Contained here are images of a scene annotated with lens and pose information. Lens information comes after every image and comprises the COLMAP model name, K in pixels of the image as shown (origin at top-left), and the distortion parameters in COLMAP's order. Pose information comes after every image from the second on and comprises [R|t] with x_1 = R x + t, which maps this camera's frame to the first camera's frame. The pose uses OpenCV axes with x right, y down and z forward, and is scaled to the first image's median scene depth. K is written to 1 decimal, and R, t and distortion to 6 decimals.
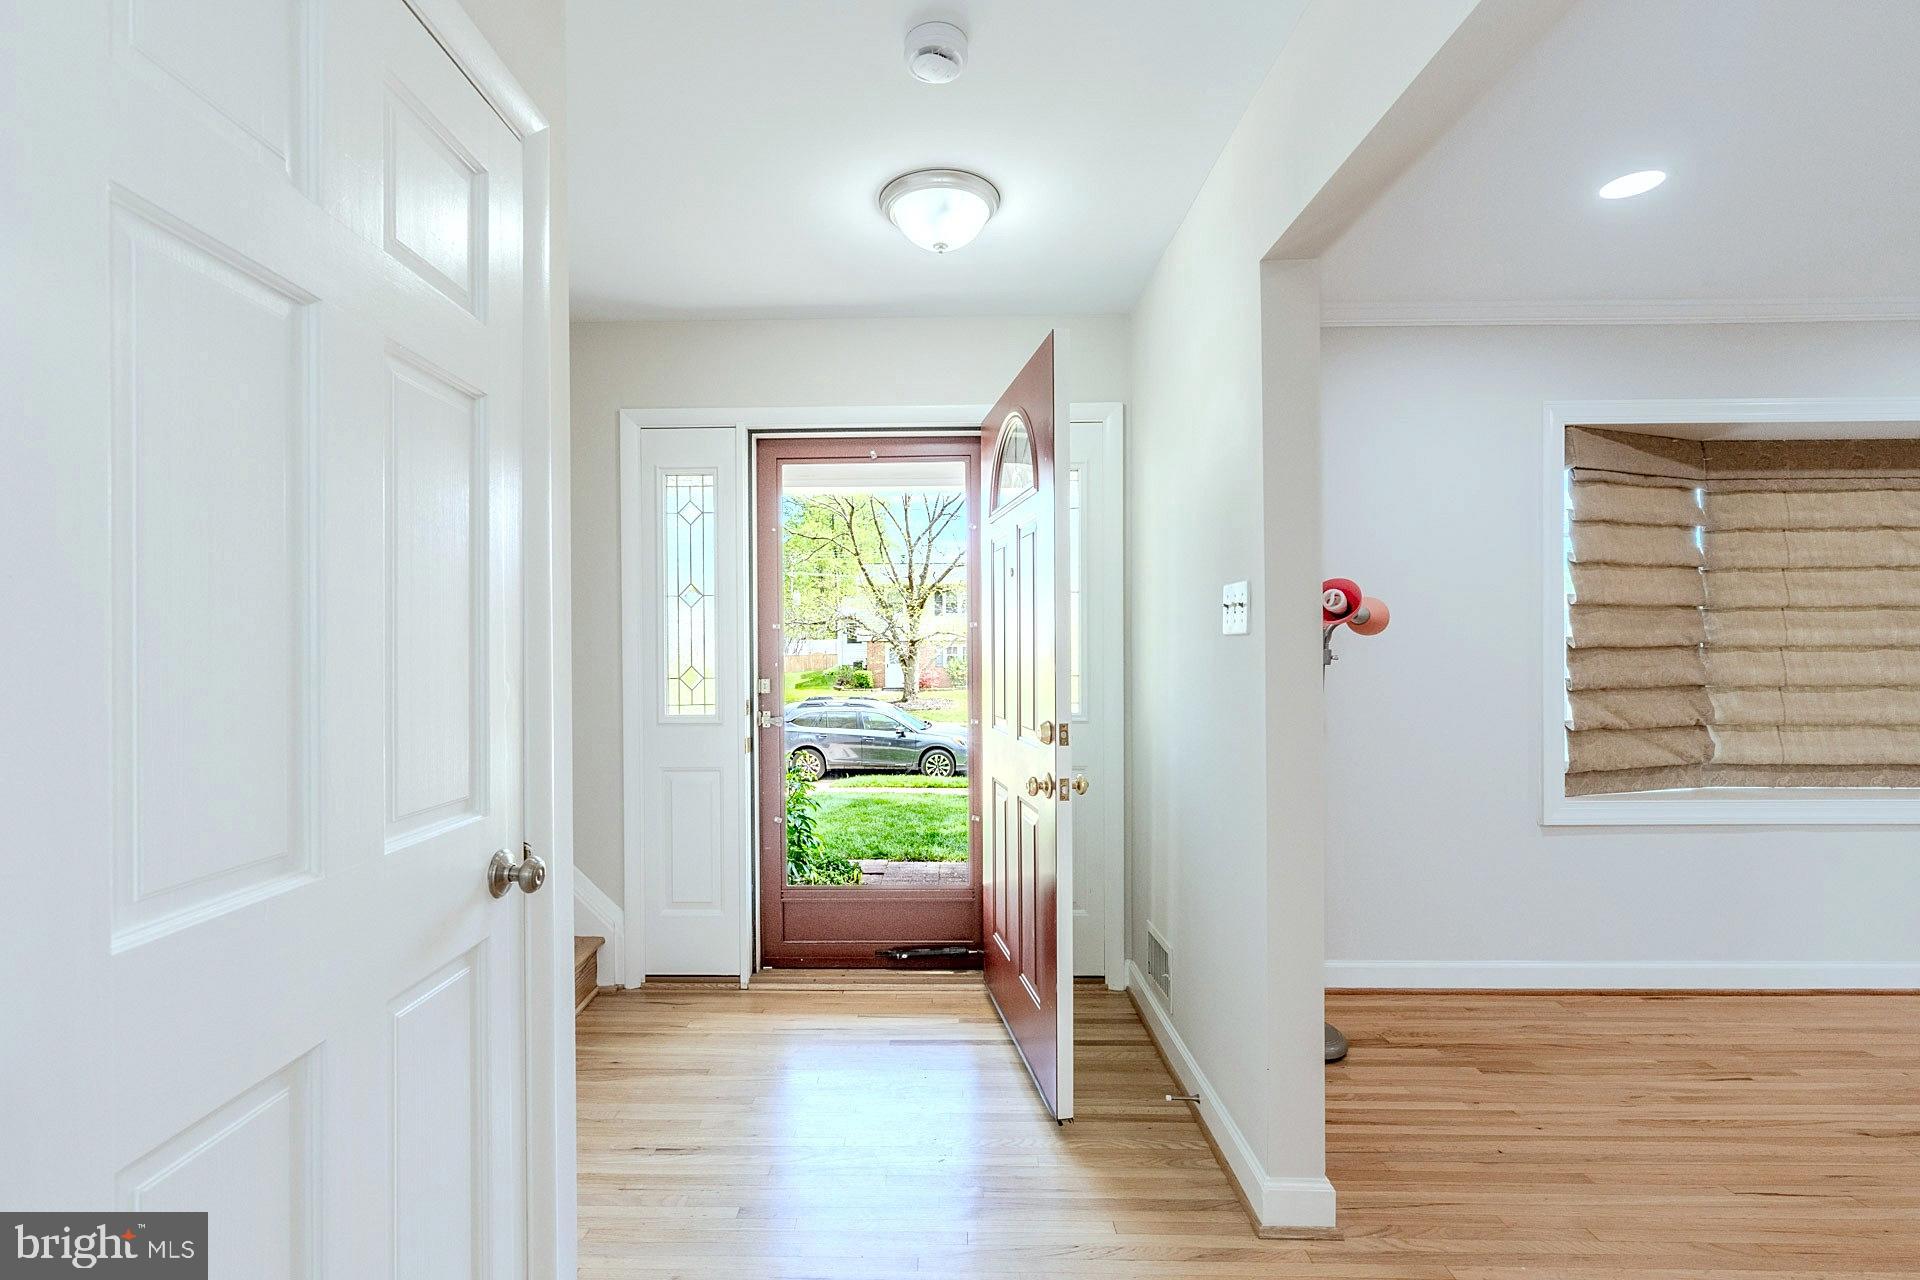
lens RADIAL K [[812.3, 0, 942.9], [0, 812.3, 659.3], [0, 0, 1]] dist [-0.003145, 0.000509]
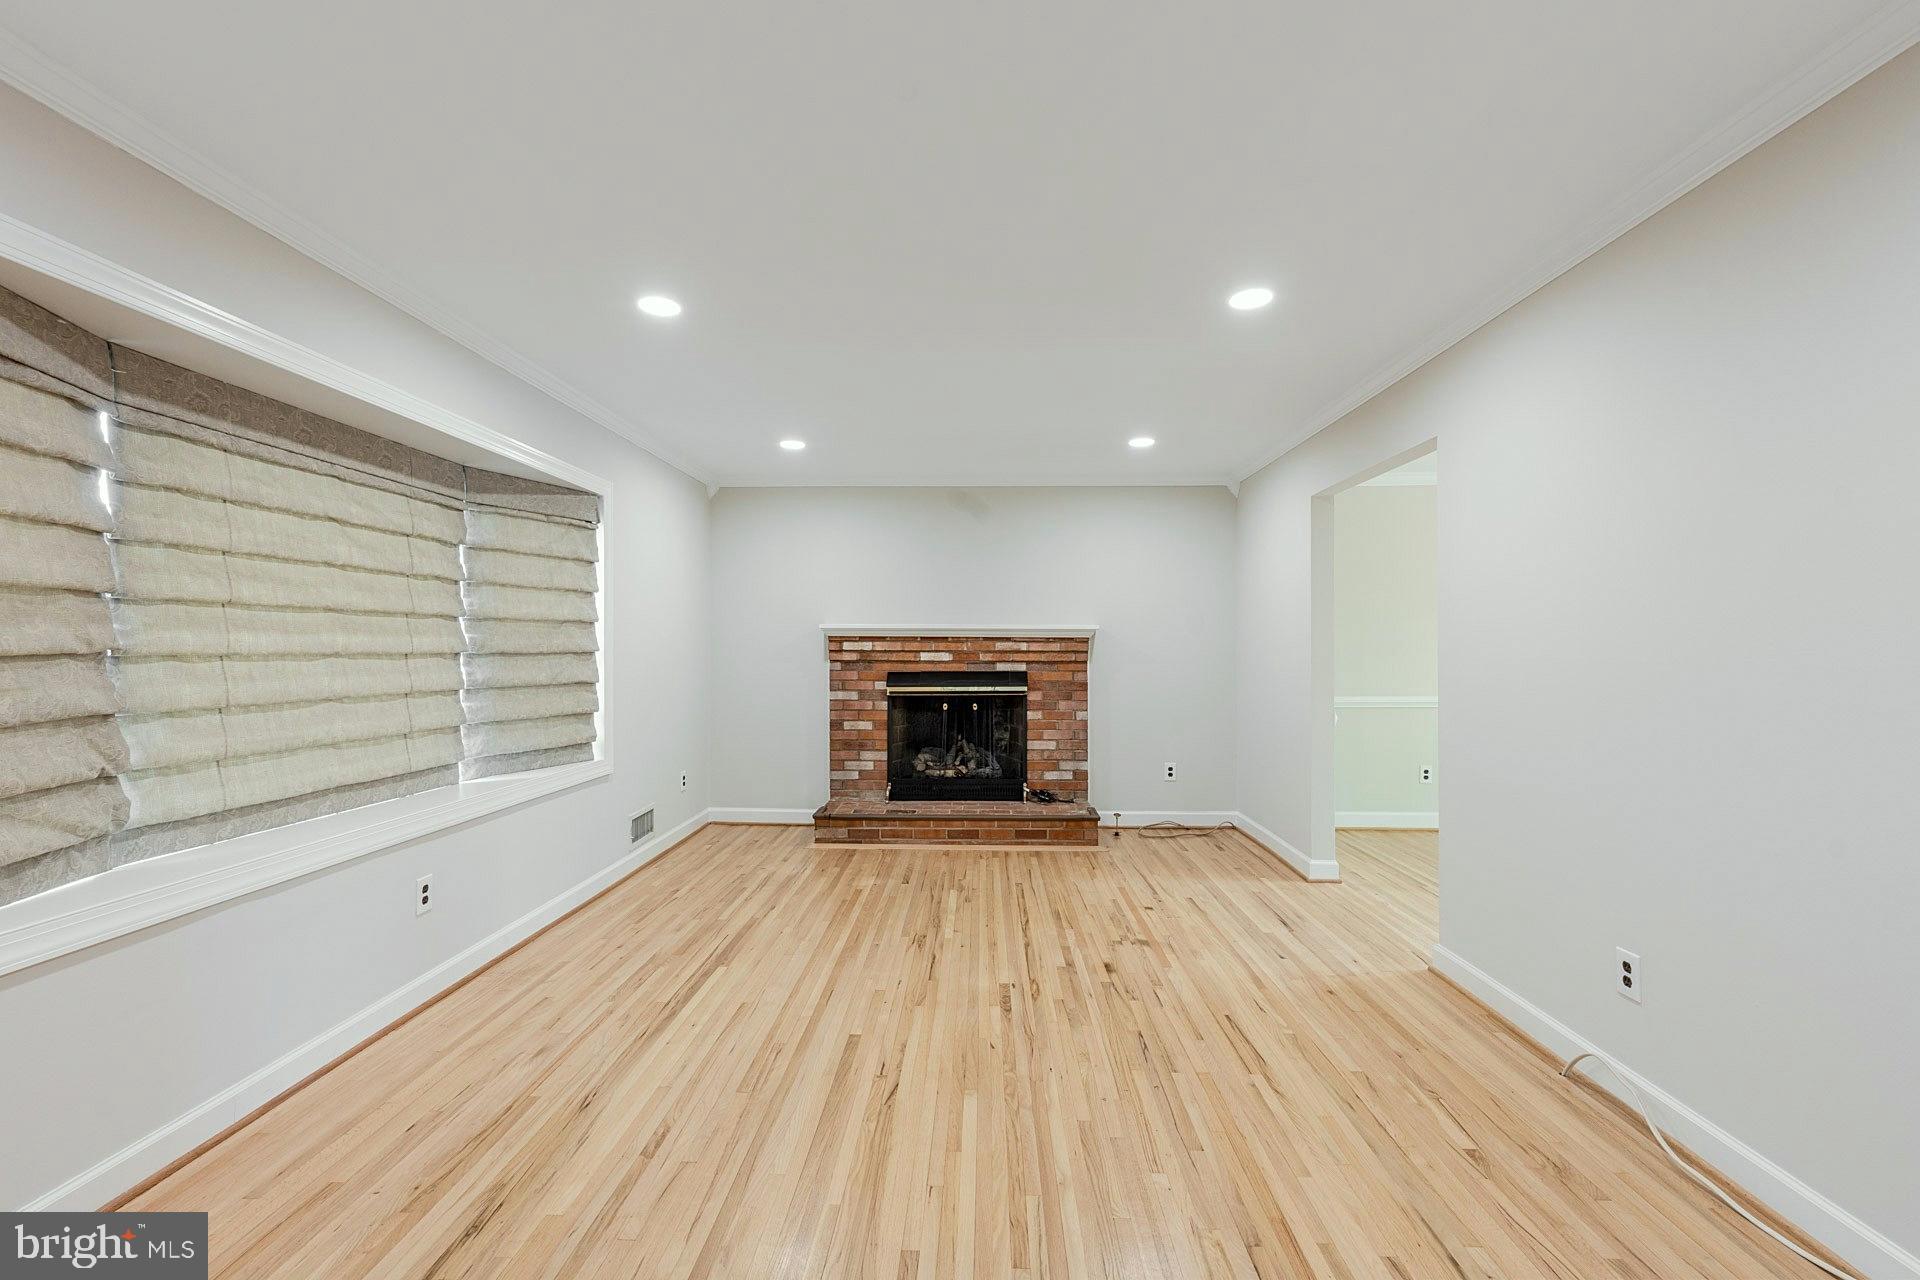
lens RADIAL K [[812.3, 0, 954.1], [0, 812.3, 649.4], [0, 0, 1]] dist [-0.003145, 0.000509]
pose [[0.022980, 0.006205, 0.999717, 0.300551], [0.009080, 0.999938, -0.006415, -0.009939], [-0.999695, 0.009225, 0.022922, 0.305284]]
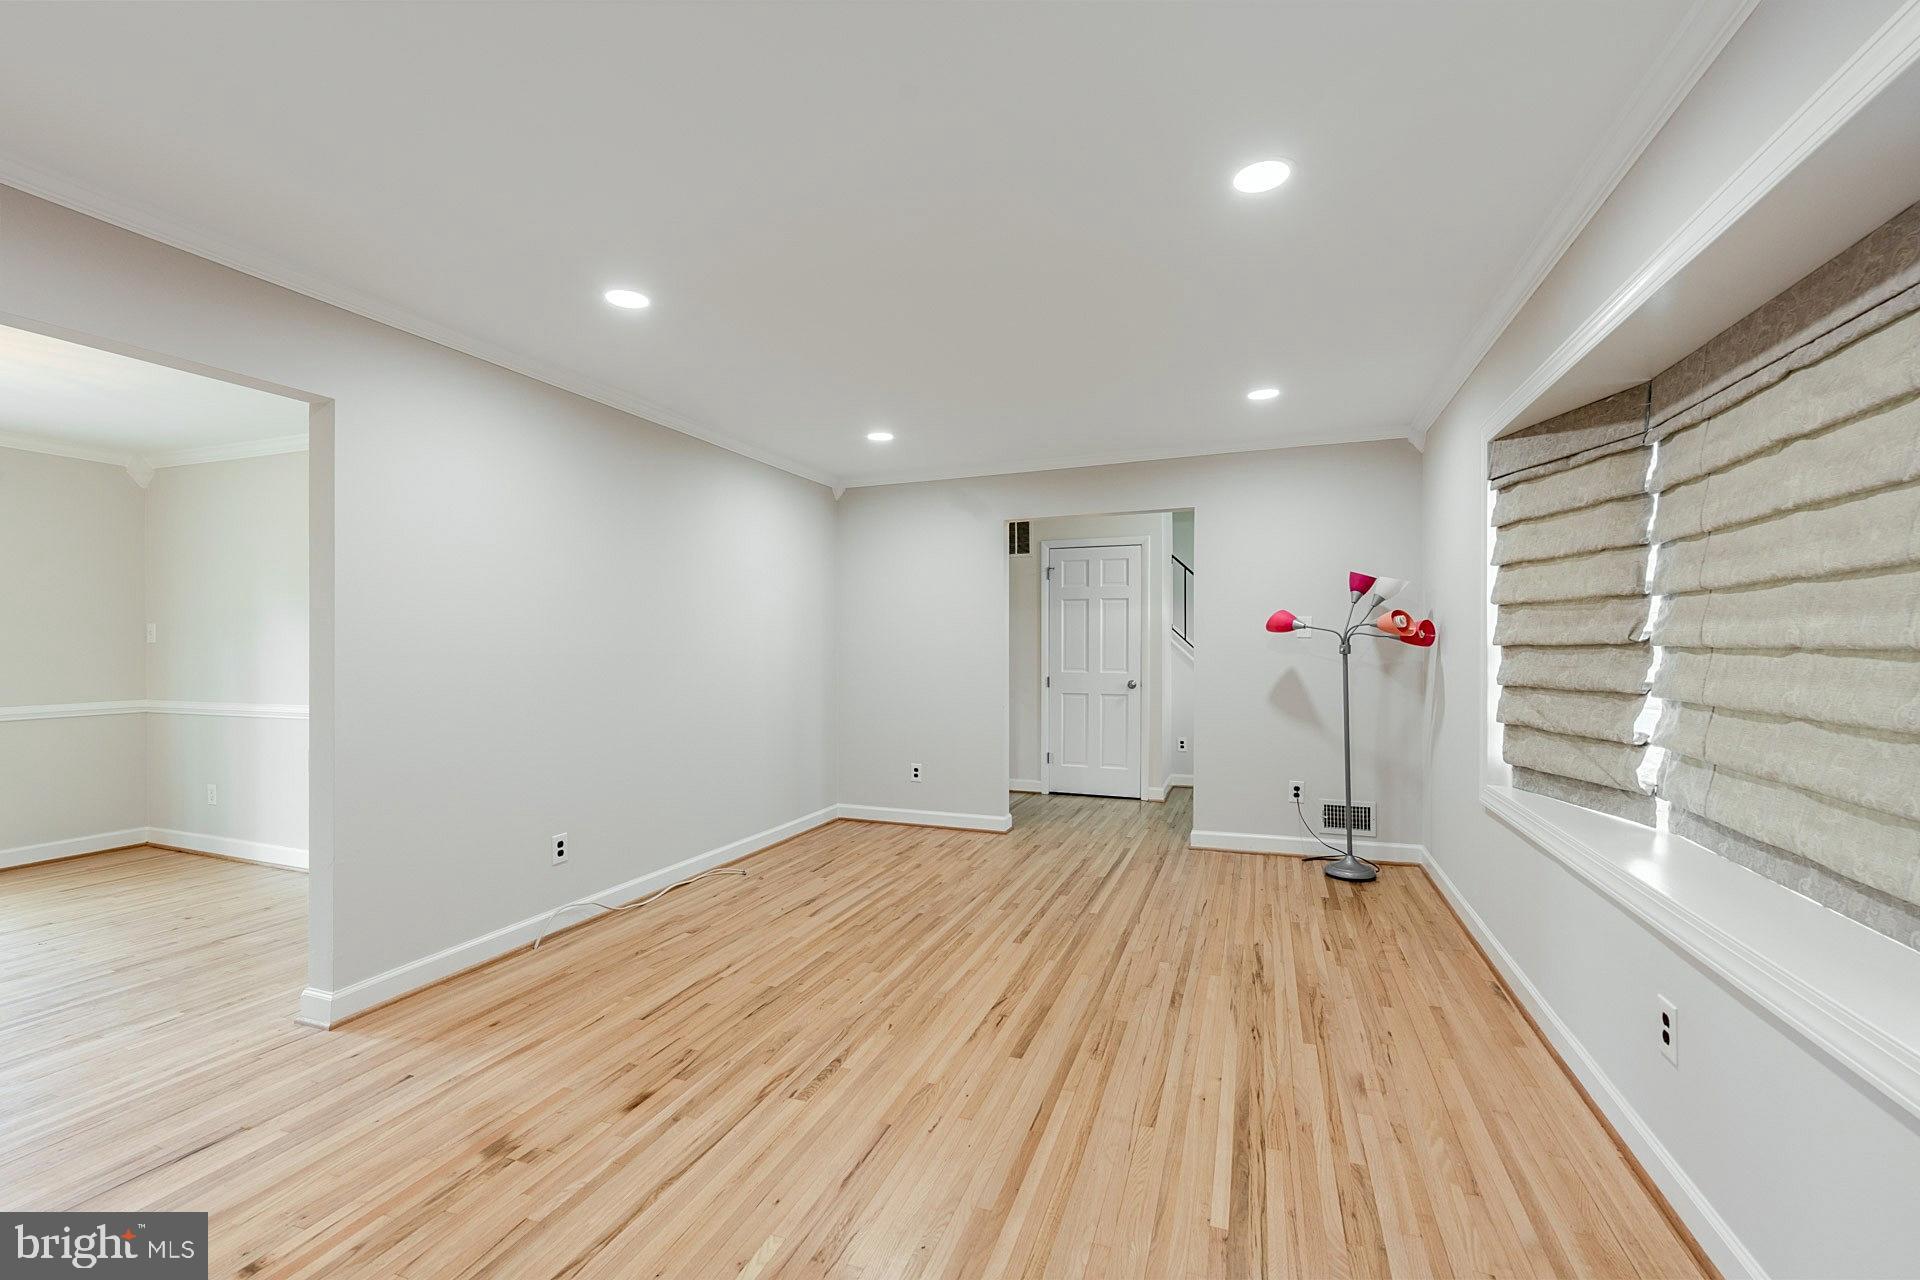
lens RADIAL K [[812.3, 0, 949.5], [0, 812.3, 641.3], [0, 0, 1]] dist [-0.003145, 0.000509]
pose [[-0.341518, 0.004470, -0.939865, 1.903307], [-0.000792, 0.999987, 0.005043, -0.023202], [0.939875, 0.002467, -0.341510, 0.638328]]
